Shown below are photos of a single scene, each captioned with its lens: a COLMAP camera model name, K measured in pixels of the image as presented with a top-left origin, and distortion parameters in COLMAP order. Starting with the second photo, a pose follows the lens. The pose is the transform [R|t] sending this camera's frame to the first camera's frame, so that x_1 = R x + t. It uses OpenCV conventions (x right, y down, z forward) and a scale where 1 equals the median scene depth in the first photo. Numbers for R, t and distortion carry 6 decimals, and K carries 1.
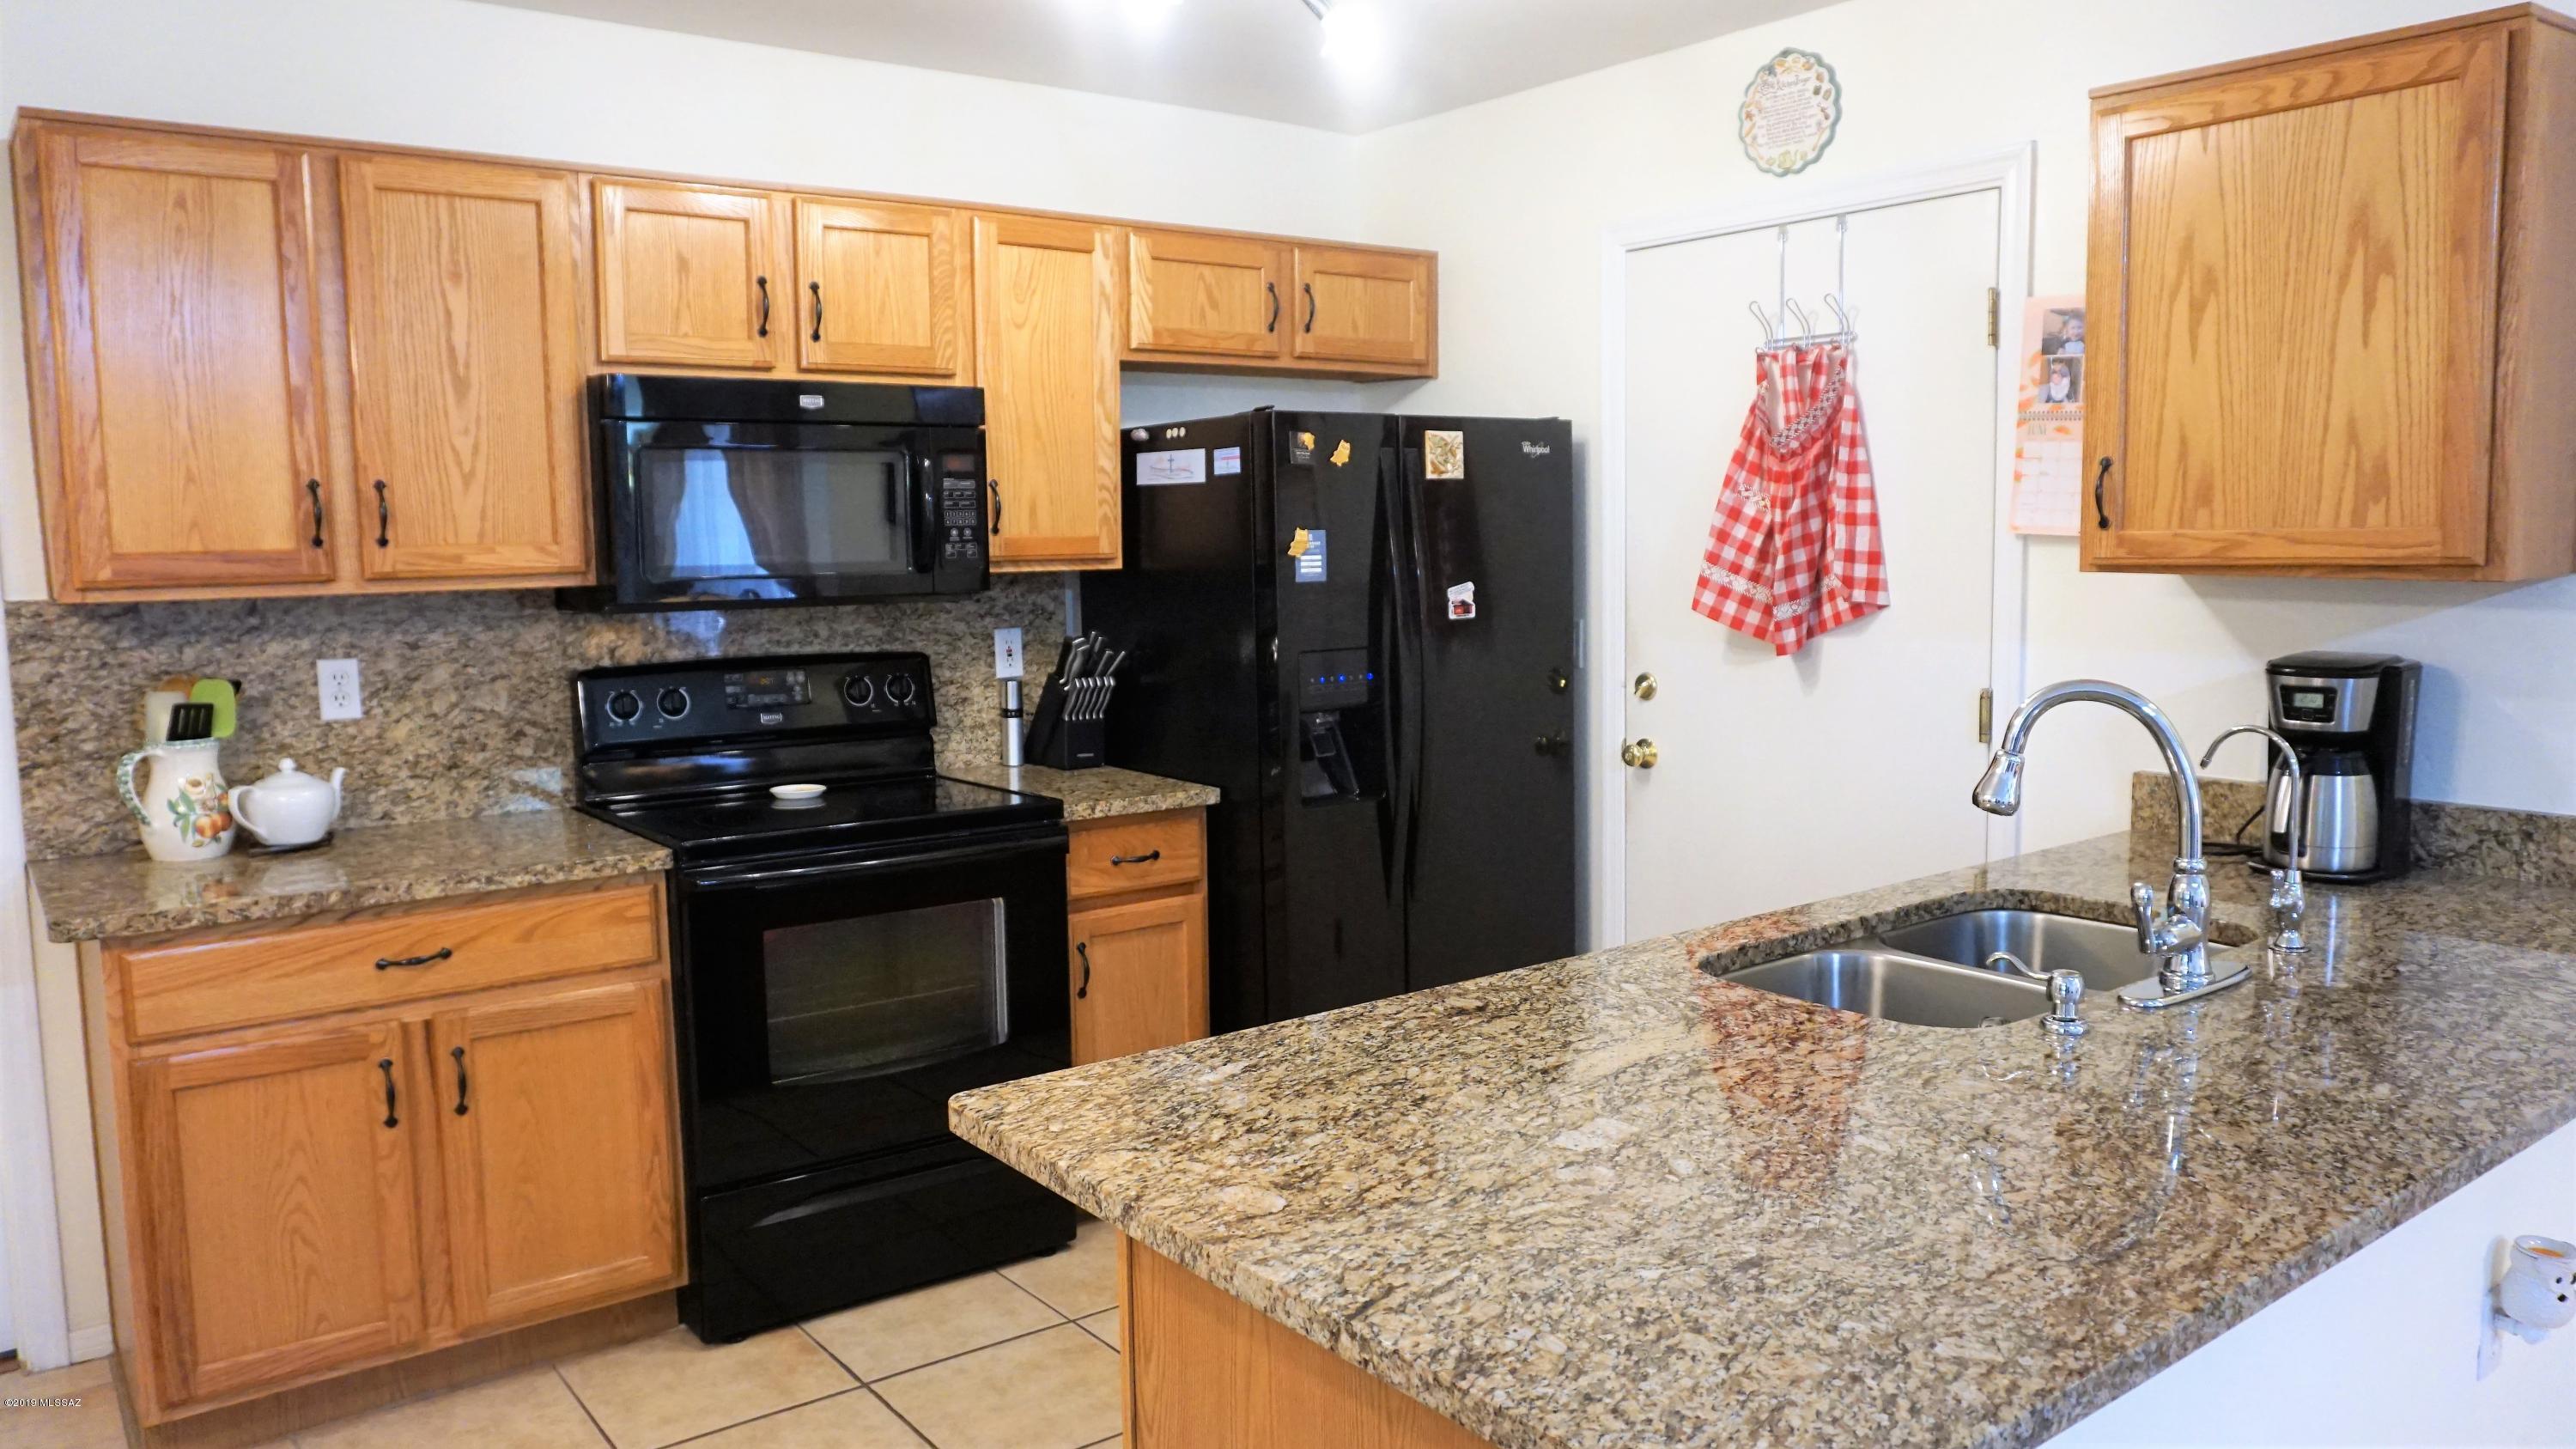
lens RADIAL K [[1791.6, 0, 1288.0], [0, 1791.6, 724.5], [0, 0, 1]] dist [-0.061403, 0.045786]
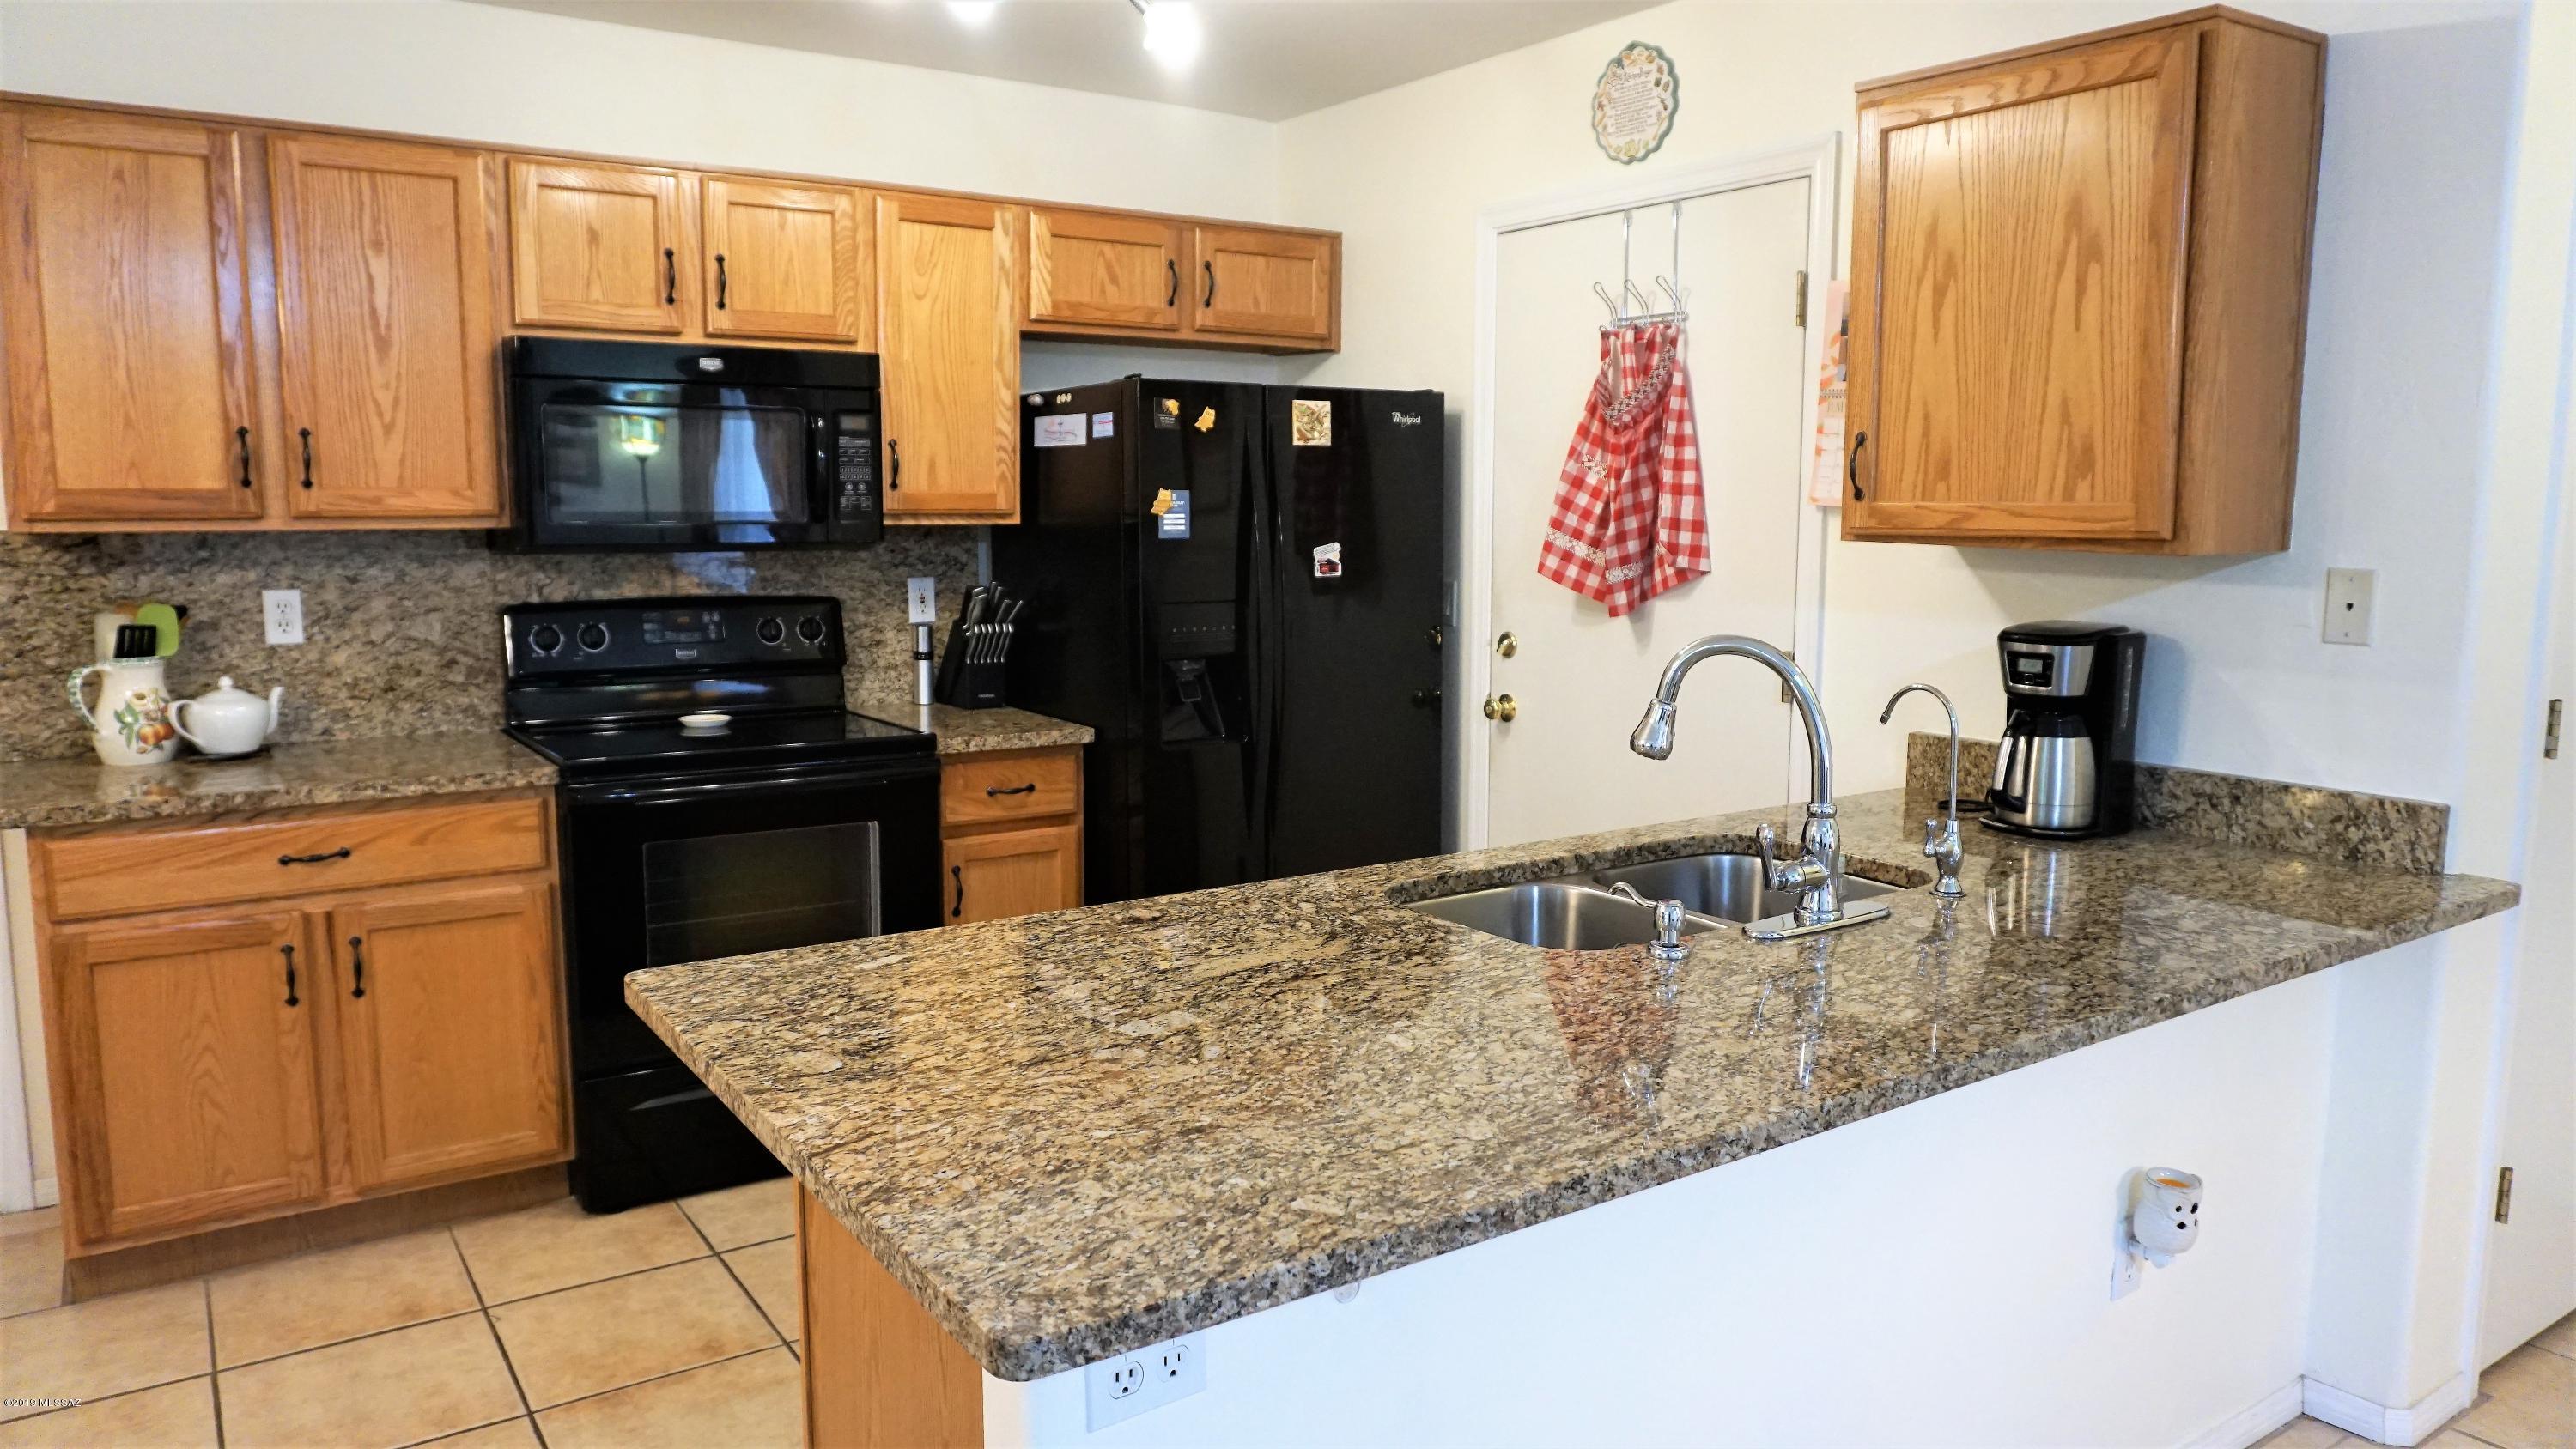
lens RADIAL K [[1714.3, 0, 1288.0], [0, 1714.3, 724.5], [0, 0, 1]] dist [-0.056793, 0.040696]
pose [[0.998456, 0.026160, -0.049000, 0.147165], [-0.025055, 0.999421, 0.023030, 0.007415], [0.049574, -0.021767, 0.998533, -0.031977]]
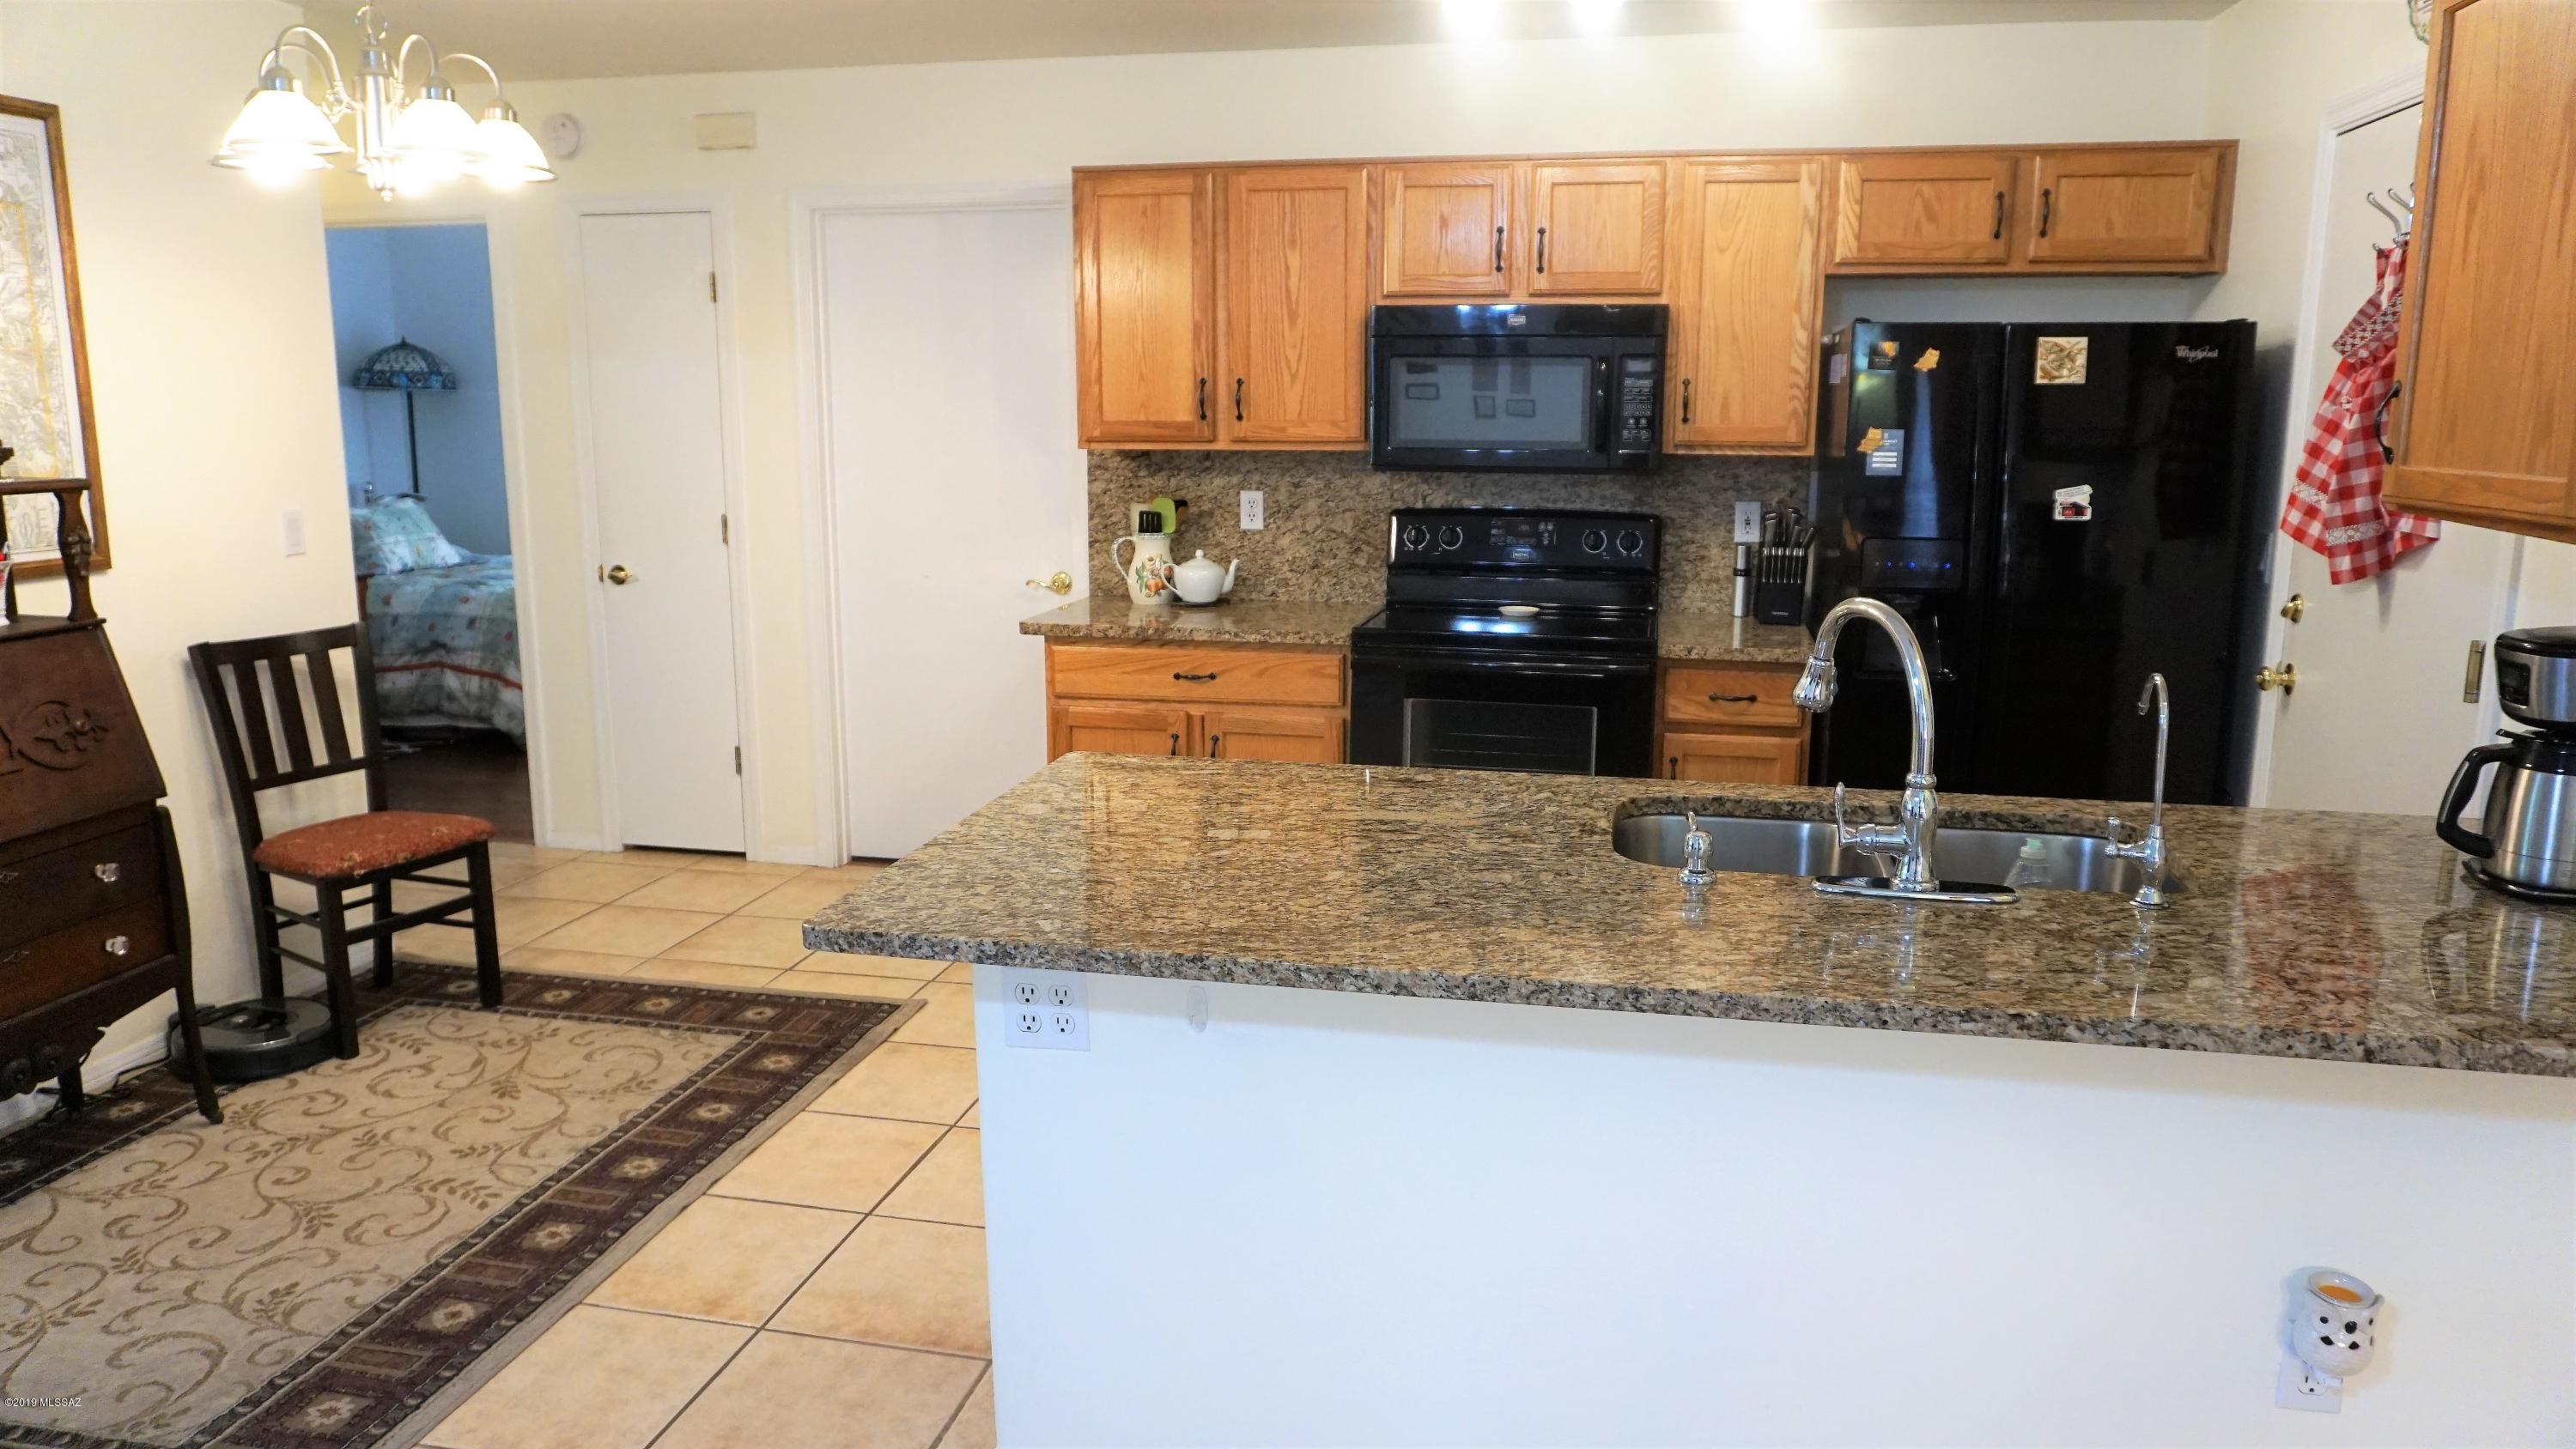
lens RADIAL K [[1712.5, 0, 1288.0], [0, 1712.5, 724.5], [0, 0, 1]] dist [-0.046585, 0.018228]
pose [[0.650079, 0.160030, -0.742824, 0.640008], [-0.093951, 0.986998, 0.130412, -0.032784], [0.754036, -0.014989, 0.656662, 0.019916]]
